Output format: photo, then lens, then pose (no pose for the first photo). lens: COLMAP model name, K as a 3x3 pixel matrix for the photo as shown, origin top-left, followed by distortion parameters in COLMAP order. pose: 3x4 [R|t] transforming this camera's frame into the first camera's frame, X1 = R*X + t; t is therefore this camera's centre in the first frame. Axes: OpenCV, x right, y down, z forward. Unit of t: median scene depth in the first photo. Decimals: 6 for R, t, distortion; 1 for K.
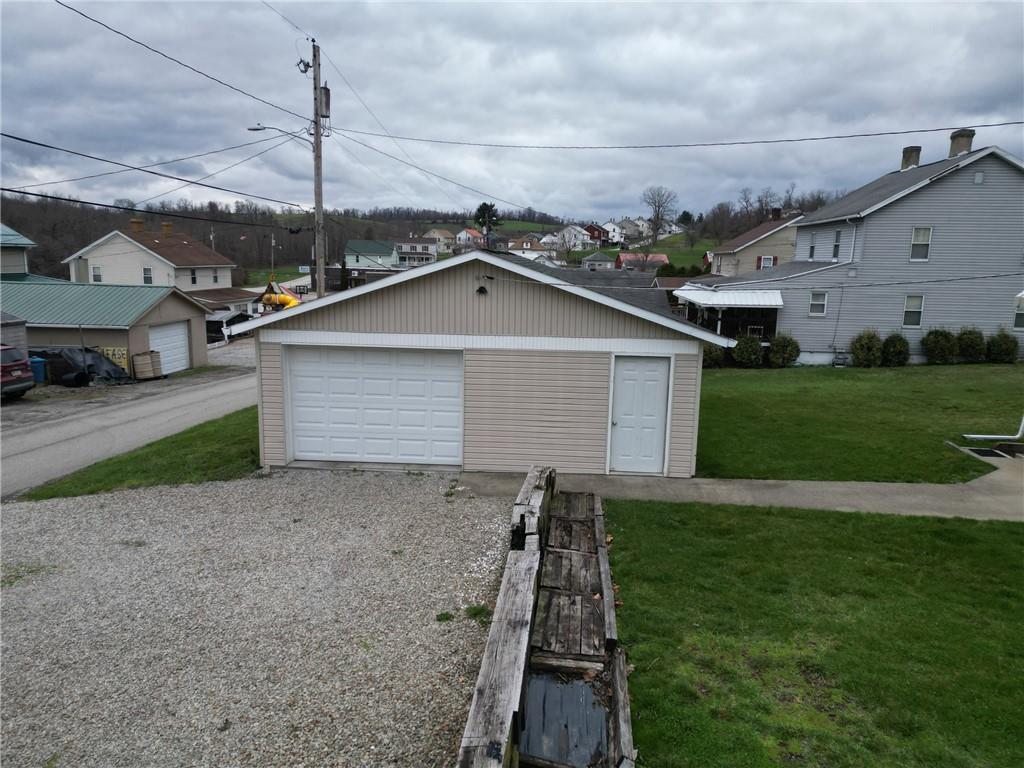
lens RADIAL K [[706.4, 0, 514.0], [0, 706.4, 390.0], [0, 0, 1]] dist [0.100679, -0.099106]
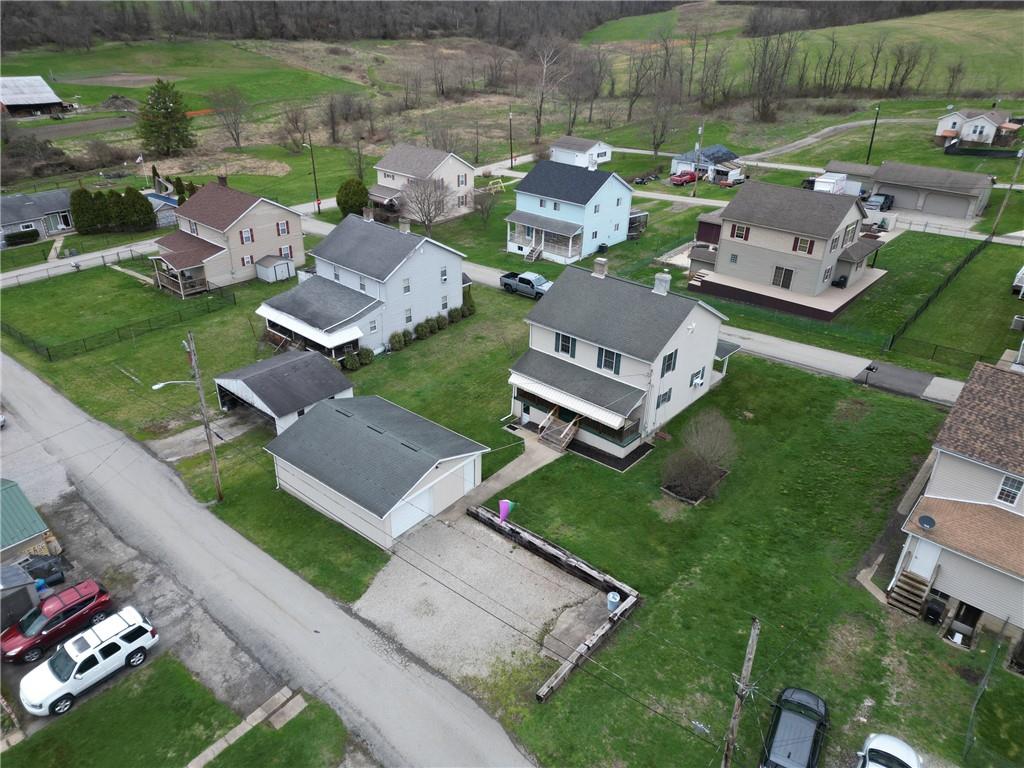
lens RADIAL K [[706.4, 0, 514.0], [0, 706.4, 390.0], [0, 0, 1]] dist [0.100679, -0.099106]
pose [[0.579675, -0.401770, 0.708913, -1.895614], [0.148140, 0.907458, 0.393159, -1.607736], [-0.801269, -0.122886, 0.585549, -1.090700]]
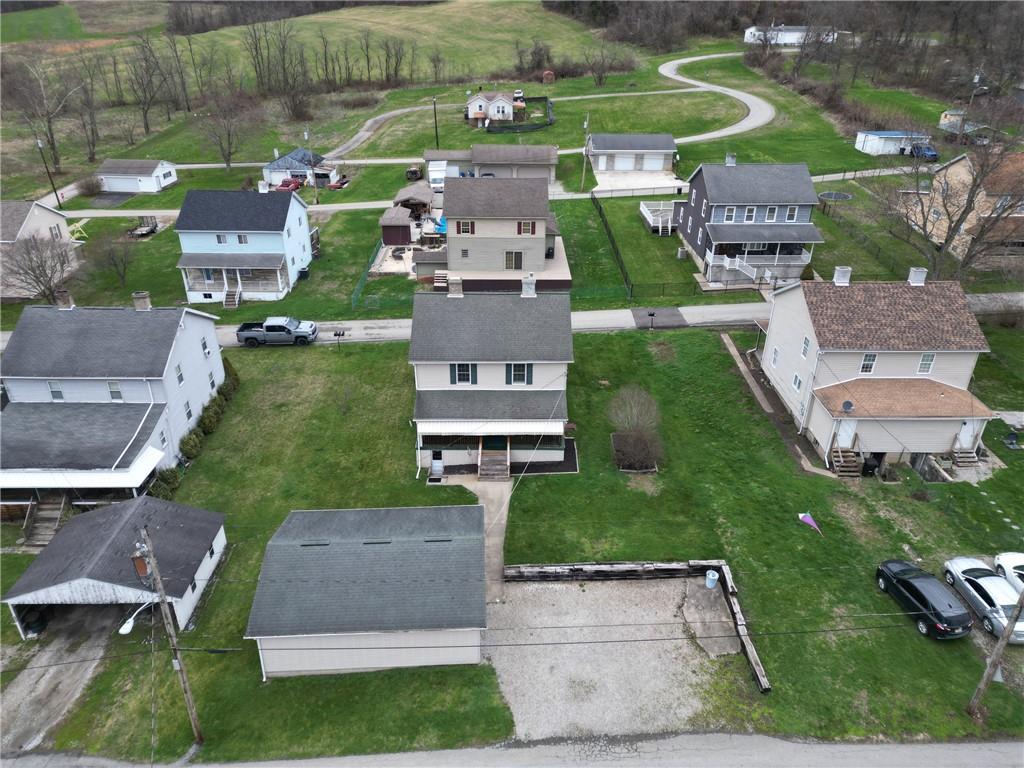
lens RADIAL K [[711.4, 0, 513.5], [0, 711.4, 383.4], [0, 0, 1]] dist [0.087910, -0.074808]
pose [[-0.109575, -0.486343, 0.866870, -2.102870], [0.176948, 0.848647, 0.498485, -1.991221], [-0.978101, 0.208013, -0.006933, 0.706668]]
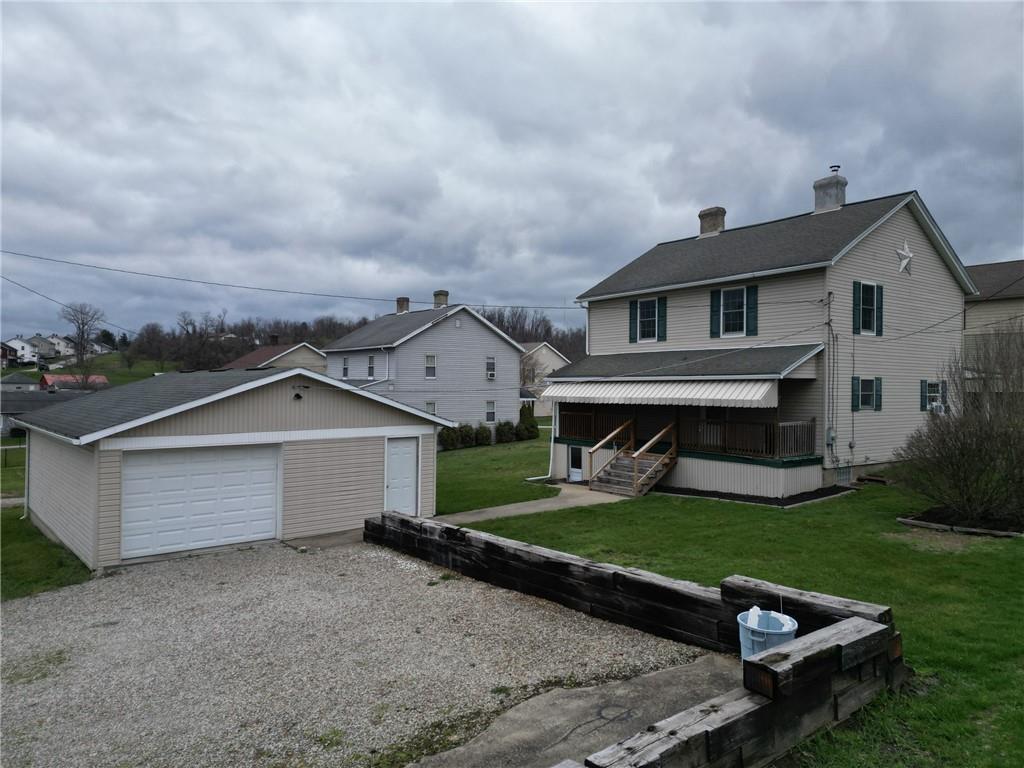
lens RADIAL K [[711.4, 0, 513.5], [0, 711.4, 383.4], [0, 0, 1]] dist [0.087910, -0.074808]
pose [[0.725397, -0.015077, 0.688166, -0.643814], [0.136023, 0.983185, -0.121841, 0.052167], [-0.674757, 0.181989, 0.715250, -0.235569]]
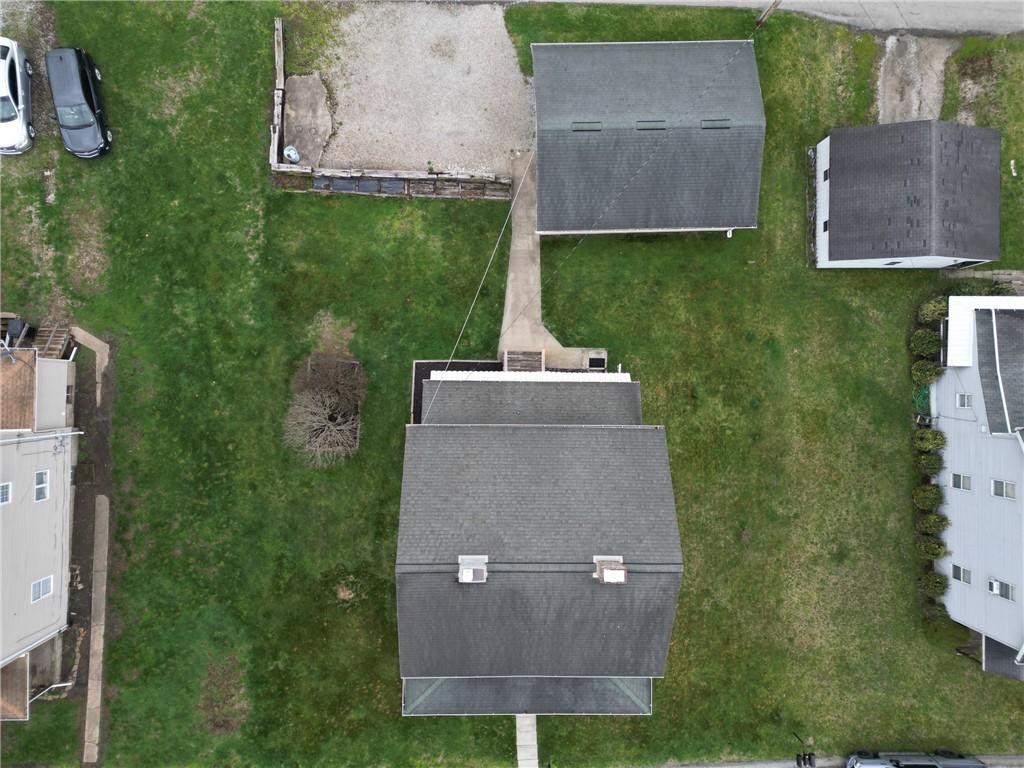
lens RADIAL K [[711.4, 0, 513.5], [0, 711.4, 383.4], [0, 0, 1]] dist [0.087910, -0.074808]
pose [[0.090304, 0.995413, -0.031601, 0.905271], [-0.227230, 0.051487, 0.972479, -2.531721], [0.969645, -0.080638, 0.230837, 0.192778]]
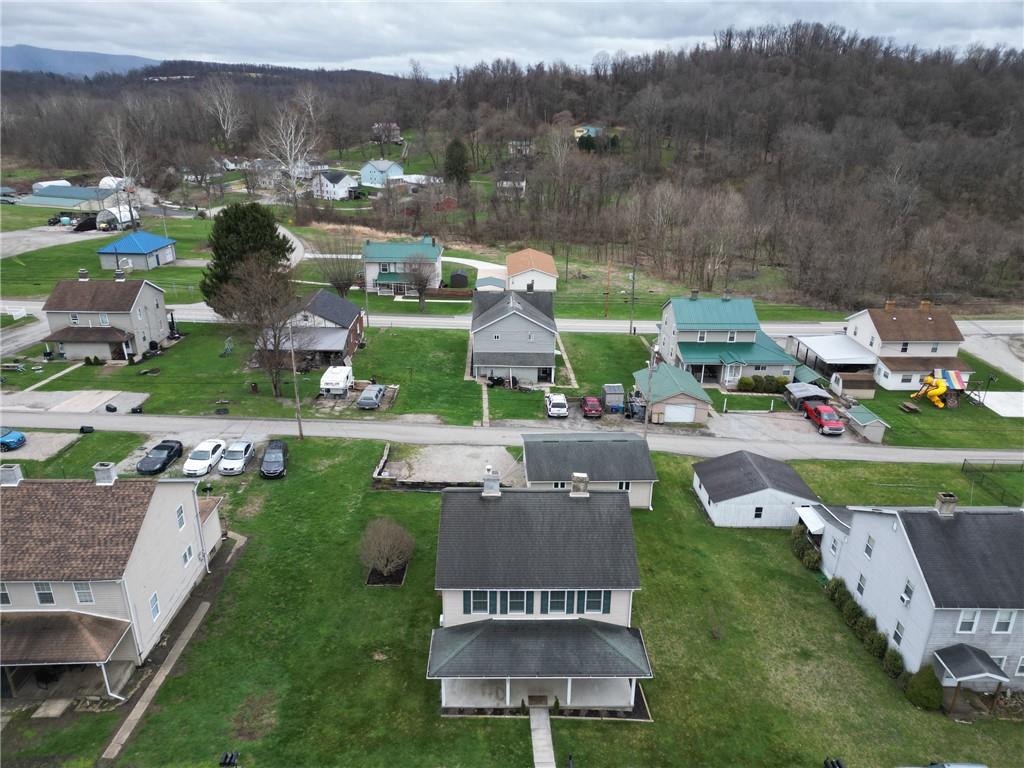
lens RADIAL K [[706.4, 0, 514.0], [0, 706.4, 390.0], [0, 0, 1]] dist [0.100679, -0.099106]
pose [[0.121432, 0.347532, -0.929772, 4.067333], [-0.198822, 0.926236, 0.320243, -1.933508], [0.972484, 0.145972, 0.181571, -0.024214]]
